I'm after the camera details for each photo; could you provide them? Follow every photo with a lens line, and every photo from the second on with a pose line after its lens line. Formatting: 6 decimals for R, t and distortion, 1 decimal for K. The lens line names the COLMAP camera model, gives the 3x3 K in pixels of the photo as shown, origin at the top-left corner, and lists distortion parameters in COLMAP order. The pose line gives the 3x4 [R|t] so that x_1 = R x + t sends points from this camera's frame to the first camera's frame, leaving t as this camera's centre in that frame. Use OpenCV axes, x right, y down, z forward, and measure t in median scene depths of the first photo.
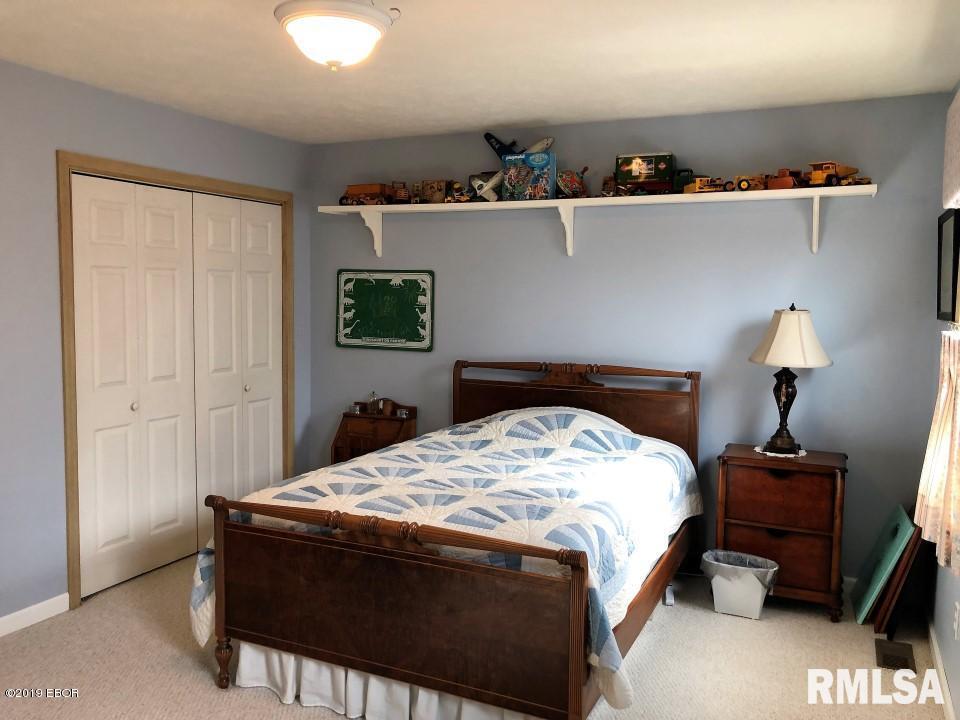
lens RADIAL K [[788.7, 0, 483.2], [0, 788.7, 366.0], [0, 0, 1]] dist [0.046333, -0.045468]
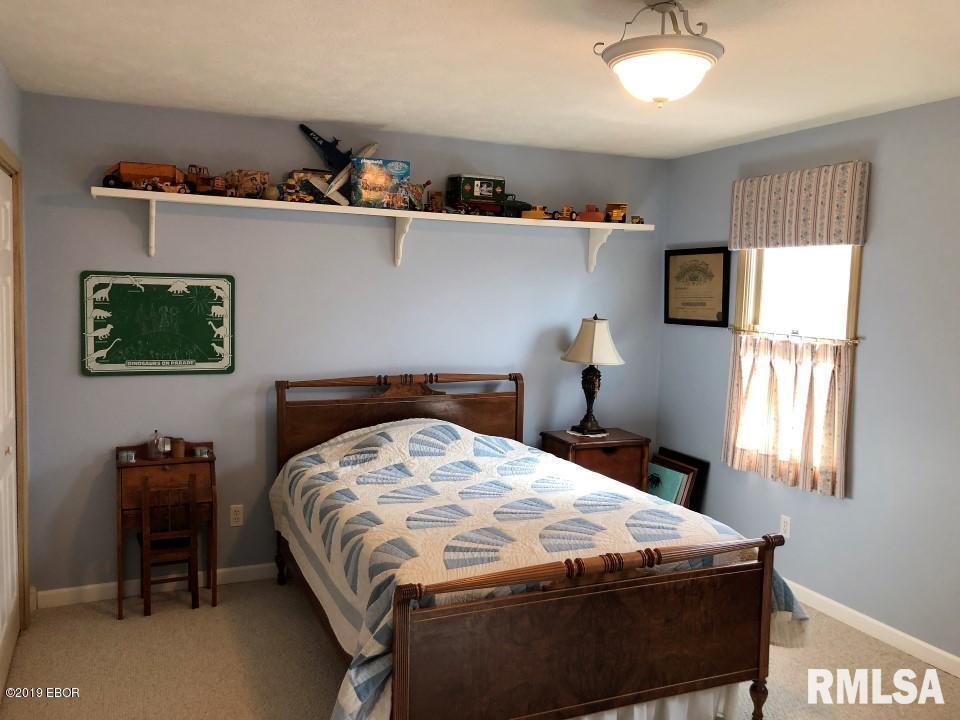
lens RADIAL K [[788.7, 0, 487.2], [0, 788.7, 351.9], [0, 0, 1]] dist [0.046333, -0.045468]
pose [[0.657192, -0.061071, 0.751245, -0.527416], [0.051521, 0.998021, 0.036061, -0.057818], [-0.751960, 0.015006, 0.659038, 0.247990]]
